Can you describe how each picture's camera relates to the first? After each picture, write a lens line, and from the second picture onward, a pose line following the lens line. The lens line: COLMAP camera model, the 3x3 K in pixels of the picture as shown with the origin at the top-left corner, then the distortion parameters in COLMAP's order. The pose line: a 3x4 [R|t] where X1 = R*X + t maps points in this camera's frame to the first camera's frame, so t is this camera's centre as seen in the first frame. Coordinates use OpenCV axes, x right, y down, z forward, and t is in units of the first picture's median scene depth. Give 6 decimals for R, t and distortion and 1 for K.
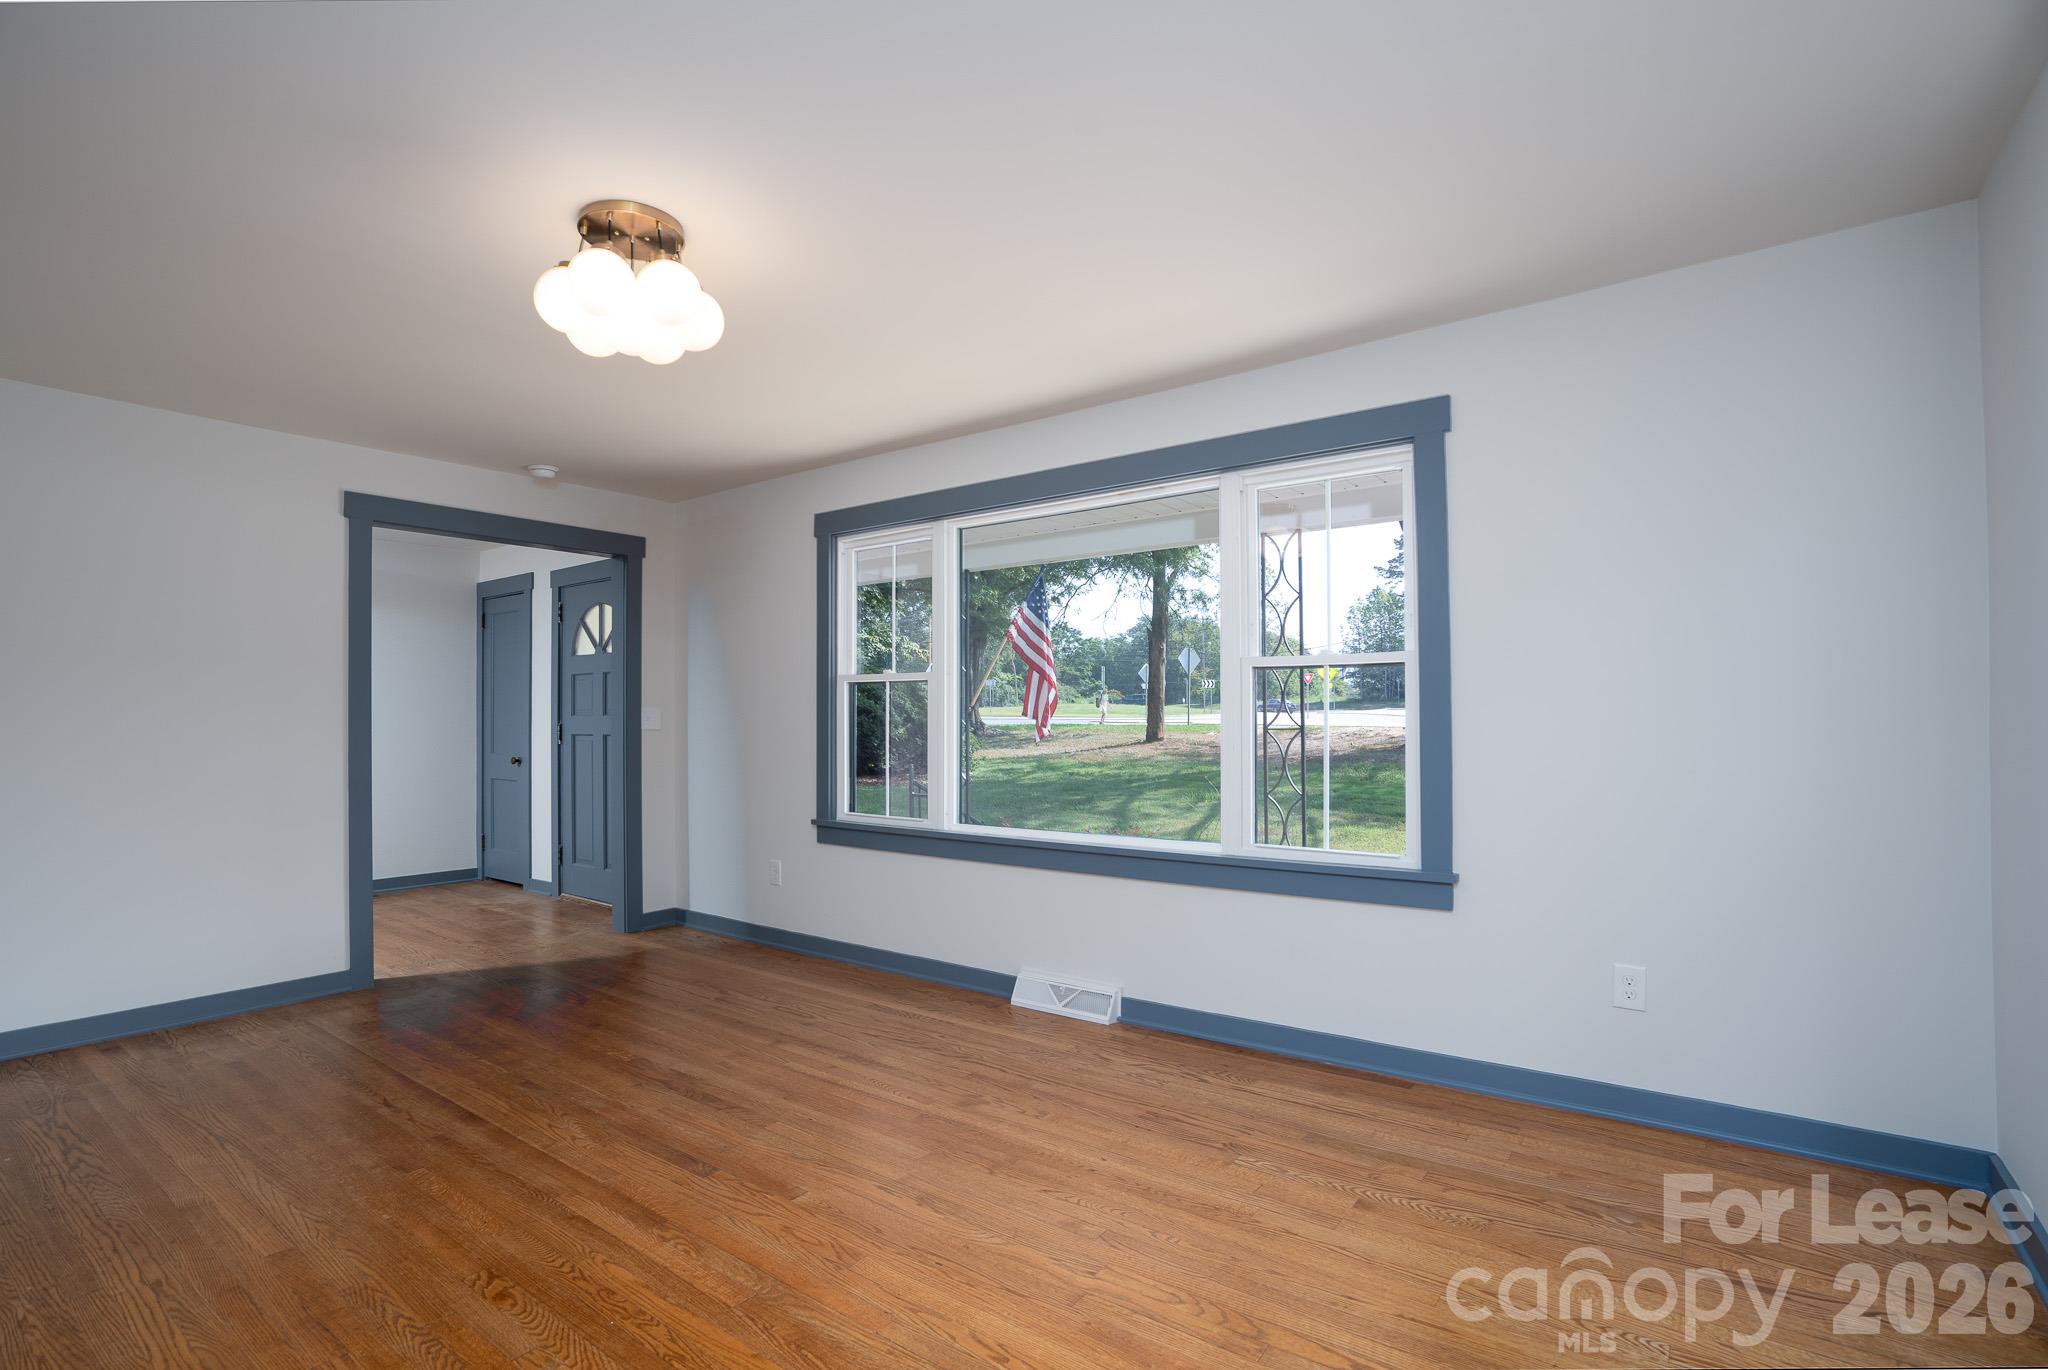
lens RADIAL K [[922.3, 0, 1024.0], [0, 922.3, 685.0], [0, 0, 1]] dist [-0.026743, 0.000012]
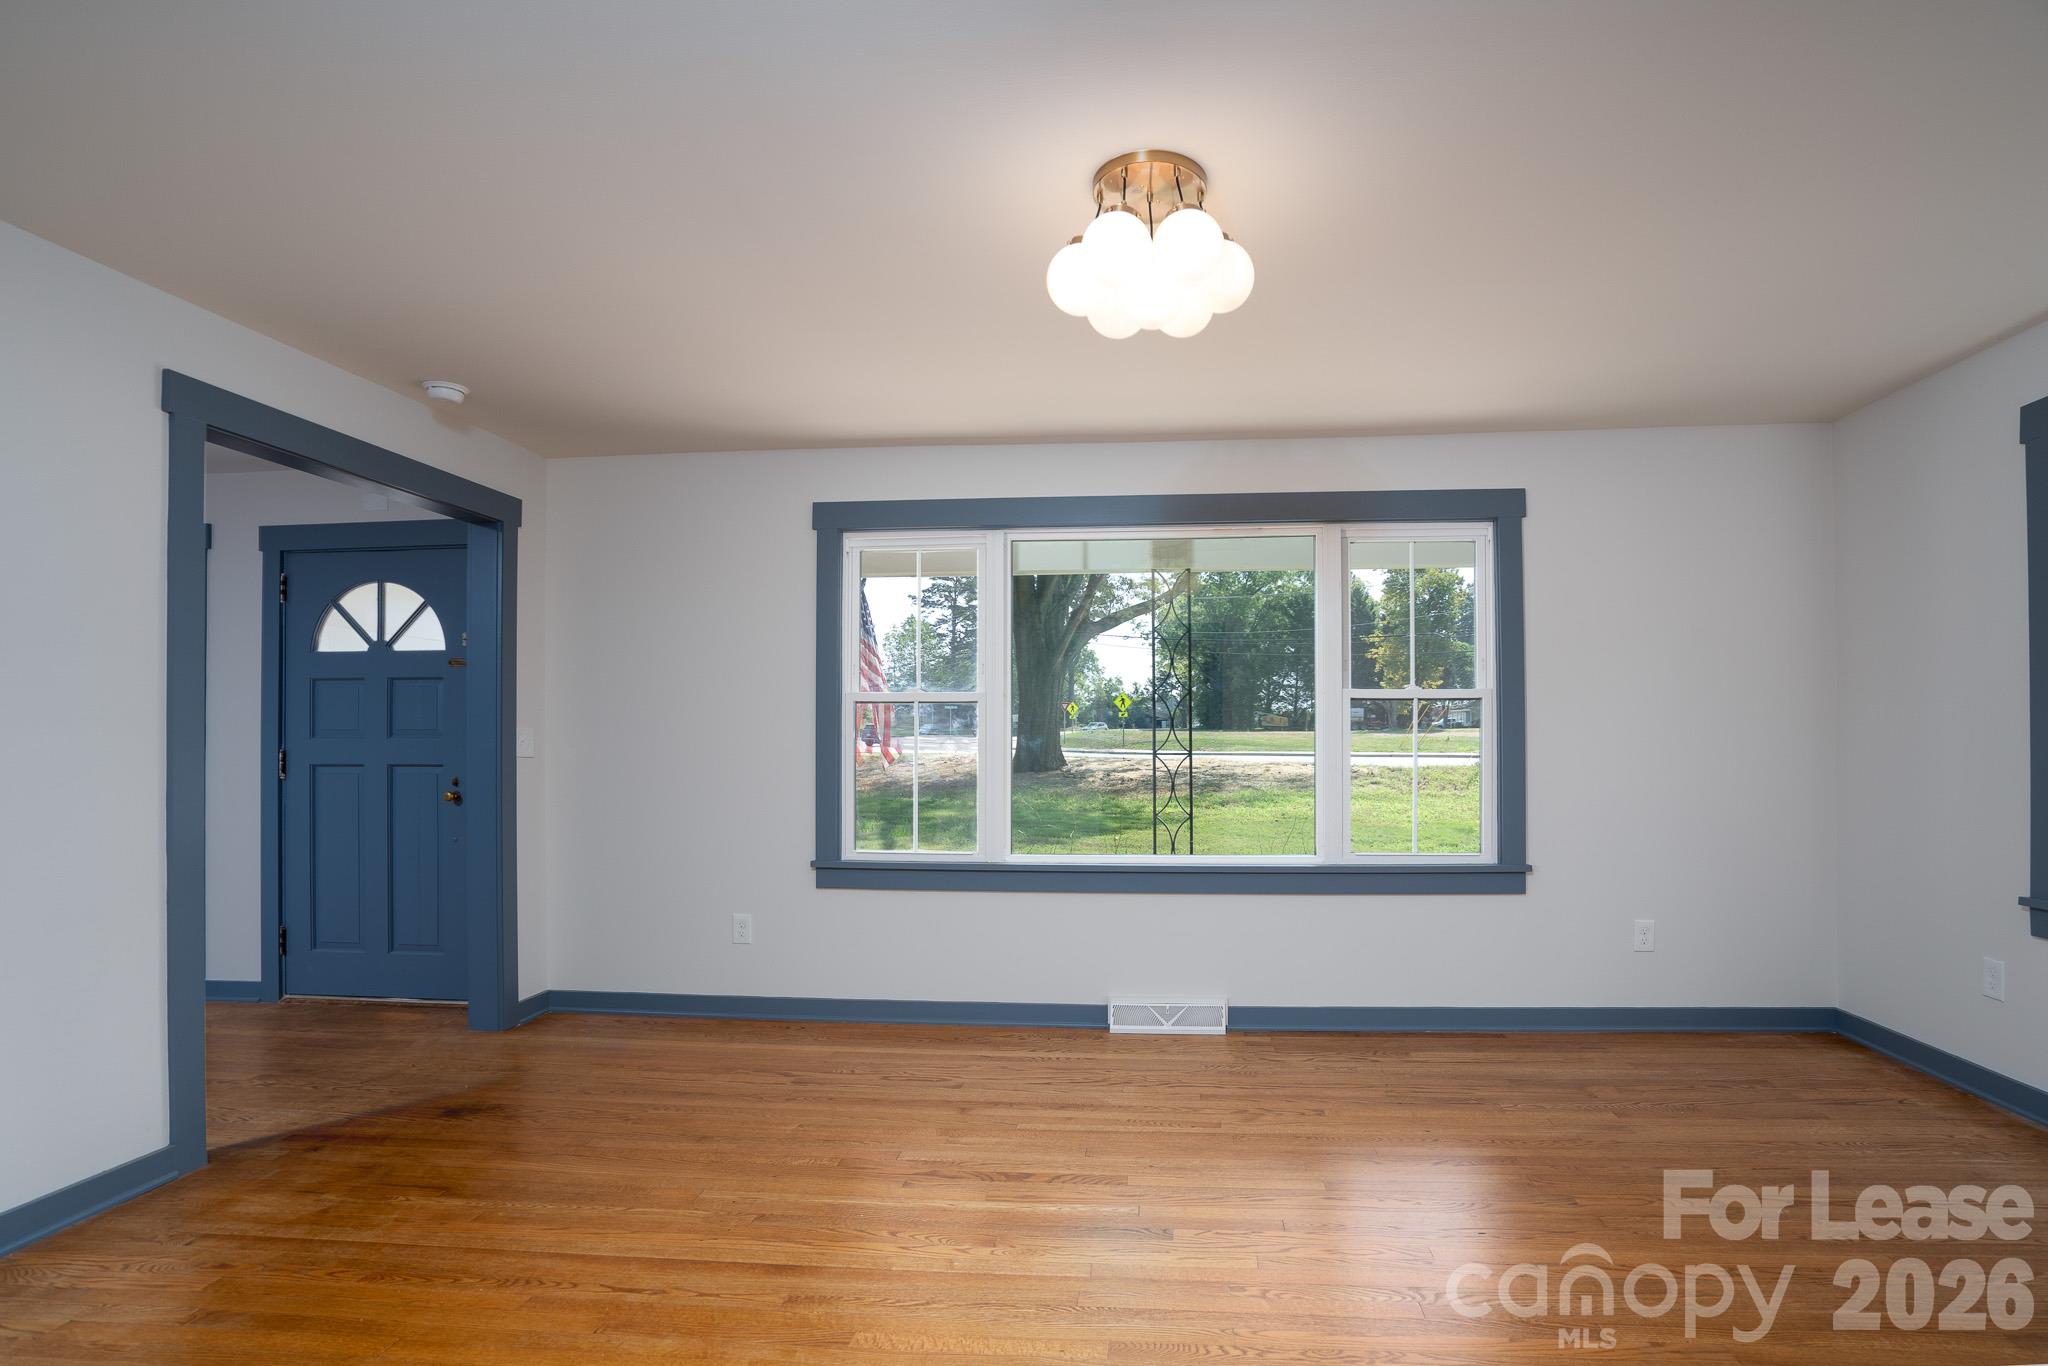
lens RADIAL K [[968.6, 0, 1010.8], [0, 968.6, 718.5], [0, 0, 1]] dist [-0.031118, 0.000433]
pose [[0.858421, 0.016939, 0.512667, -0.645012], [-0.020169, 0.999796, 0.000737, 0.011985], [-0.512550, -0.010973, 0.858587, 0.170260]]
